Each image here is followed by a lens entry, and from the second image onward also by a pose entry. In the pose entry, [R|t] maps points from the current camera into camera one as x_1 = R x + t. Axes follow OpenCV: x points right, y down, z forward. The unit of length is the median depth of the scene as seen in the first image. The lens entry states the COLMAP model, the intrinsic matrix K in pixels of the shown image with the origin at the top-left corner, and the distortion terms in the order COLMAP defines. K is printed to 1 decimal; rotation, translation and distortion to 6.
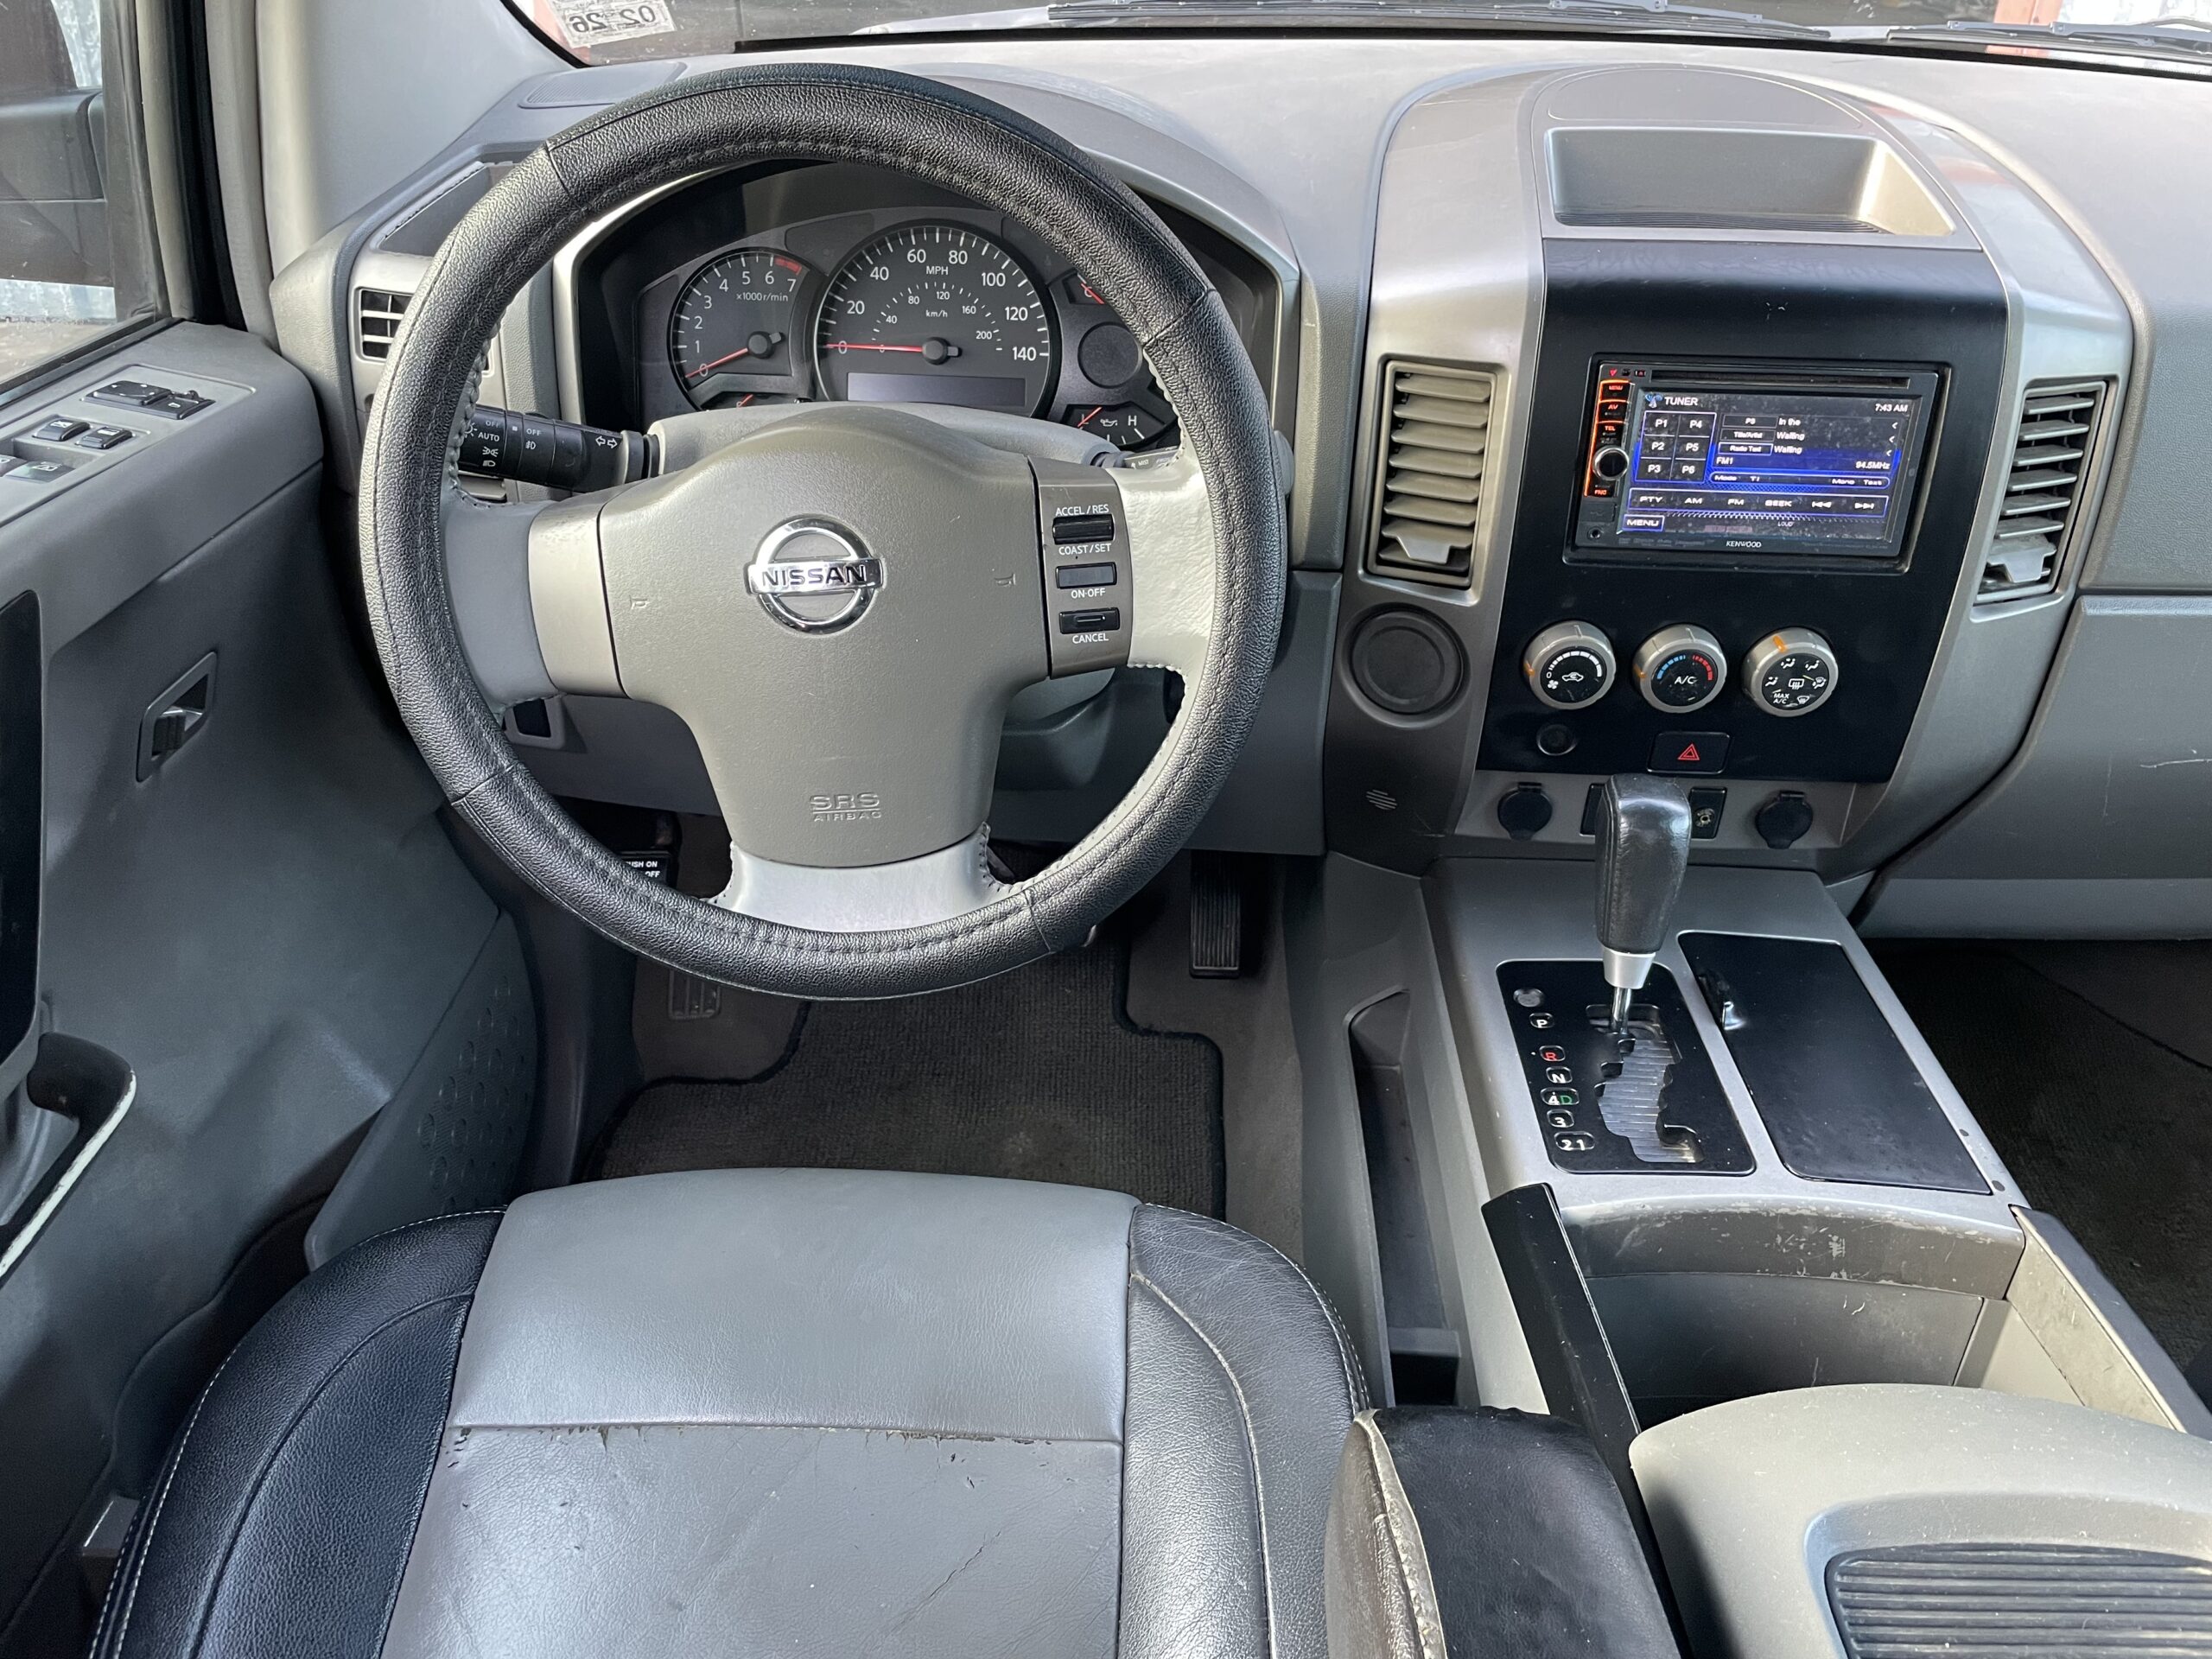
lens RADIAL K [[1625.0, 0, 1106.0], [0, 1625.0, 829.5], [0, 0, 1]] dist [0.046255, -0.090698]
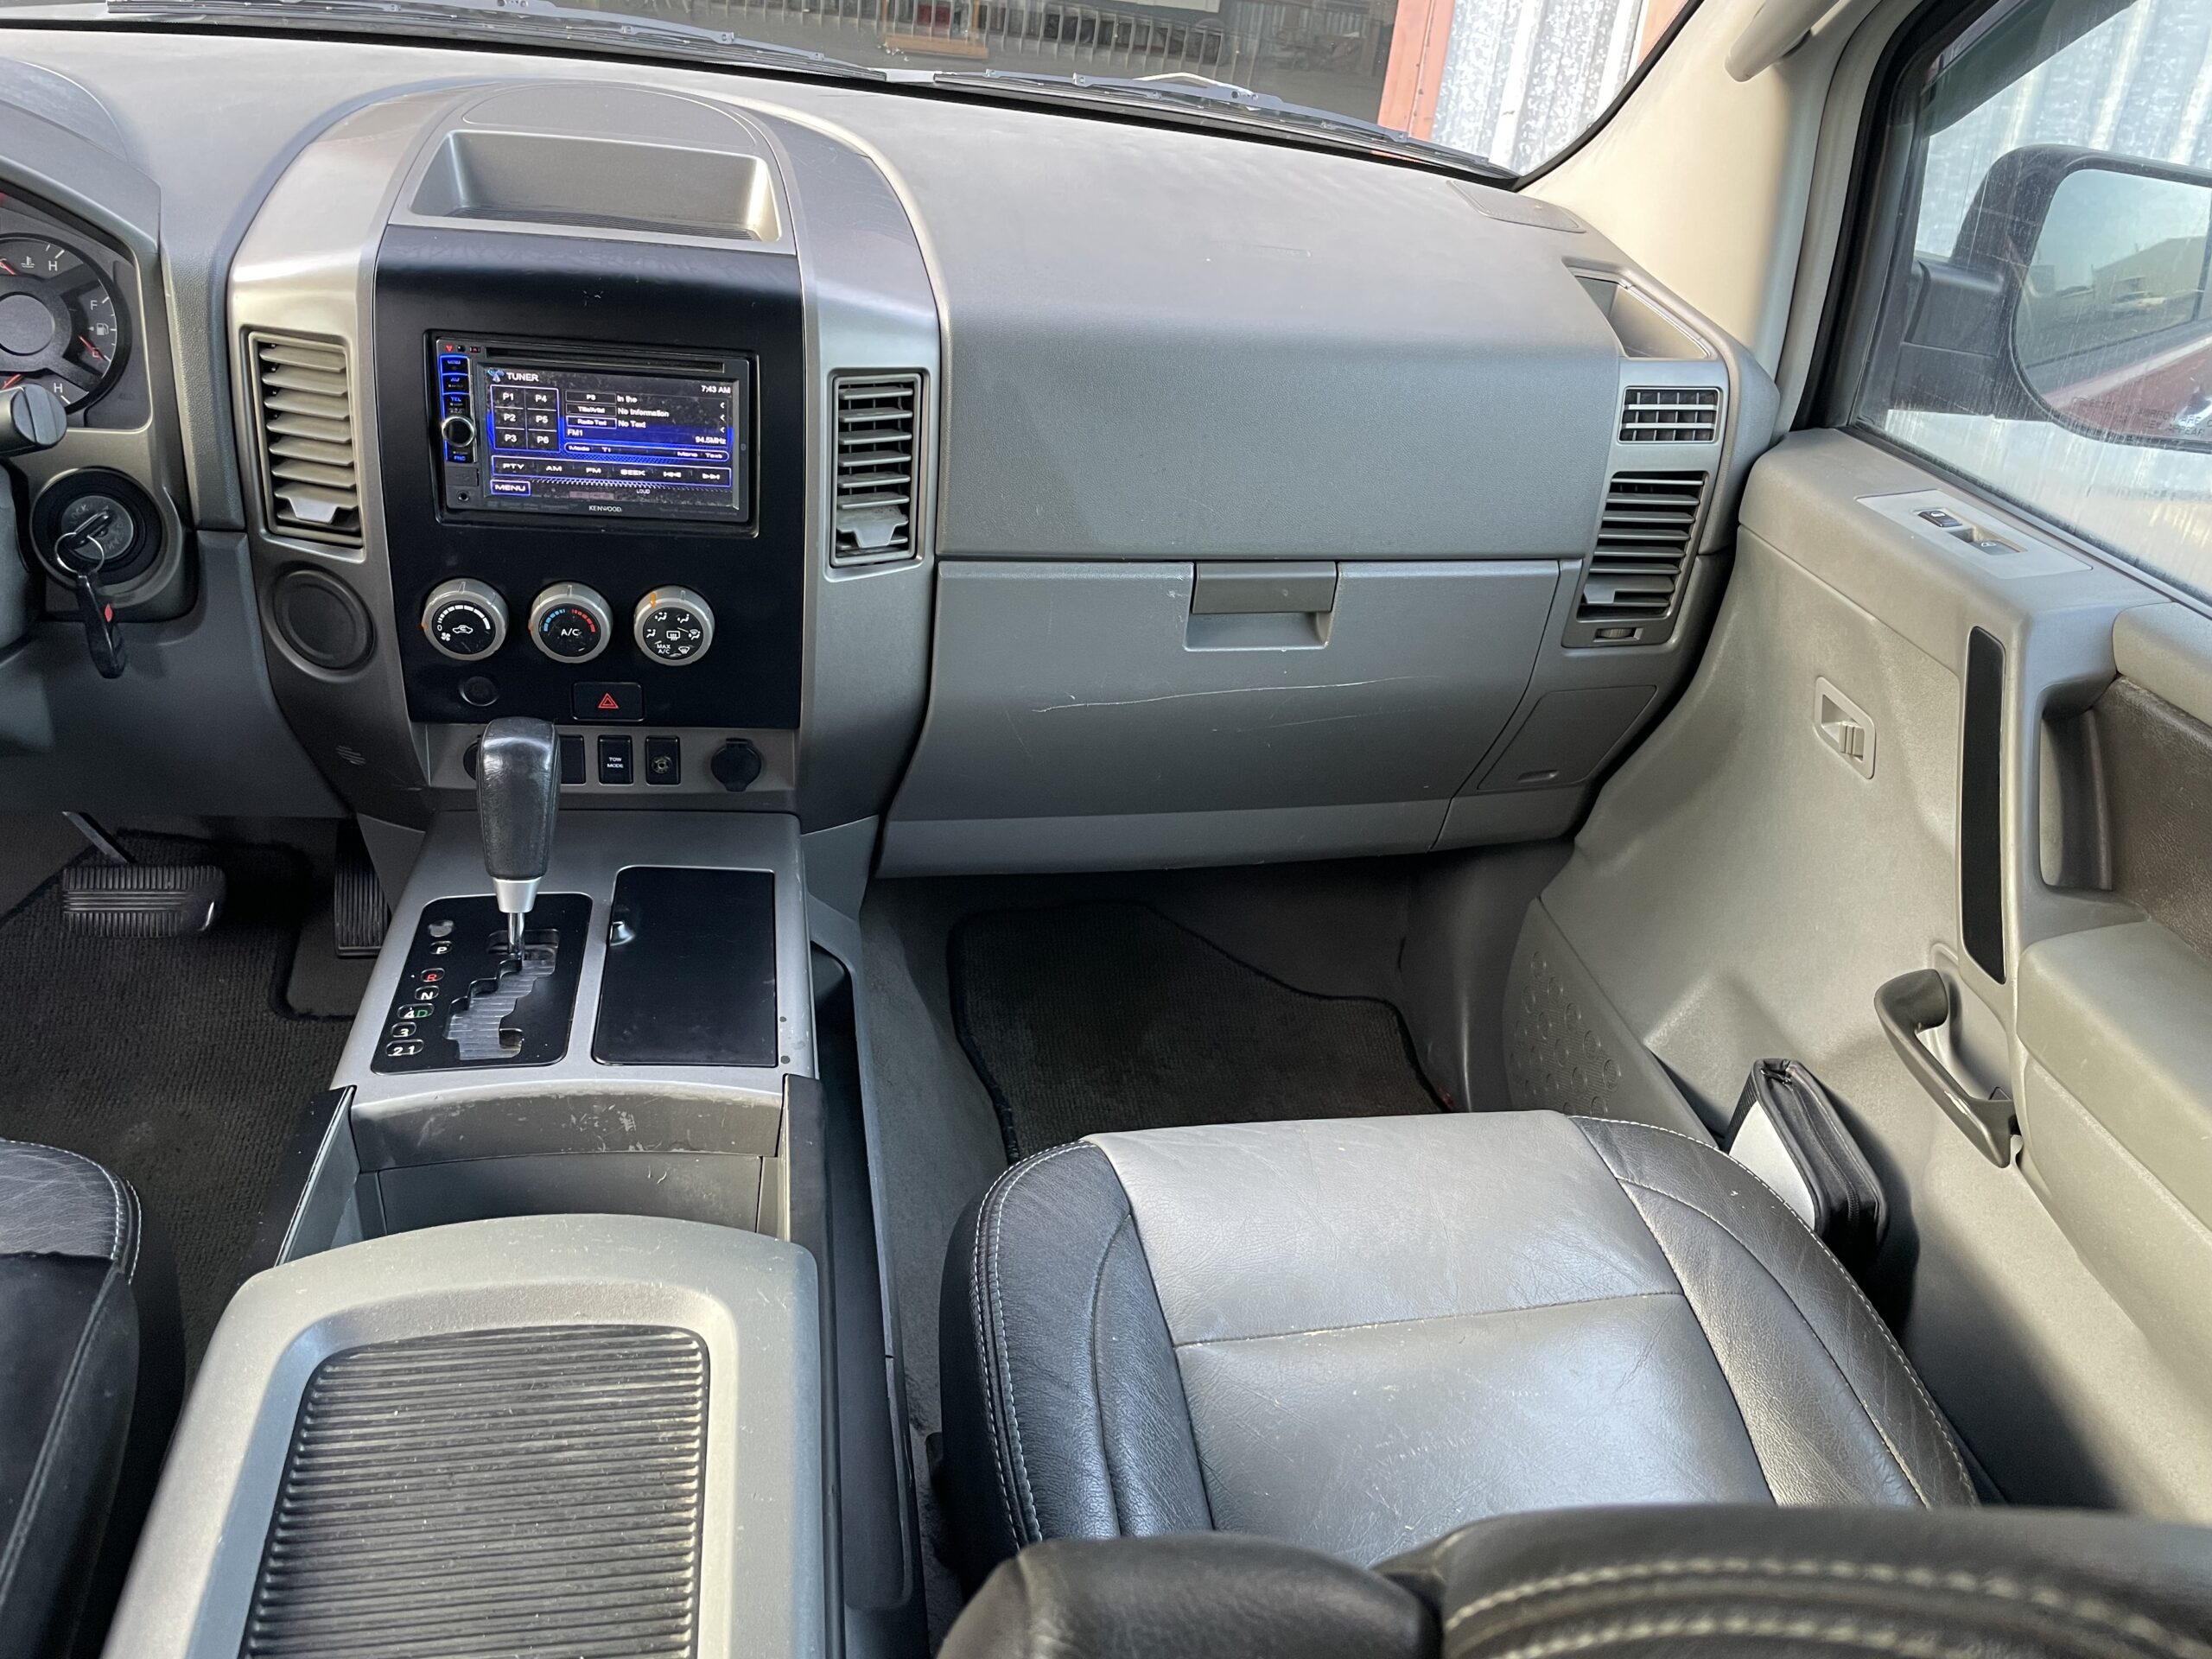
lens RADIAL K [[1625.0, 0, 1106.0], [0, 1625.0, 829.5], [0, 0, 1]] dist [0.046255, -0.090698]
pose [[0.970652, -0.031940, 0.238358, 0.450366], [0.037031, 0.999171, -0.016911, 0.075633], [-0.237620, 0.025241, 0.971030, -0.157429]]
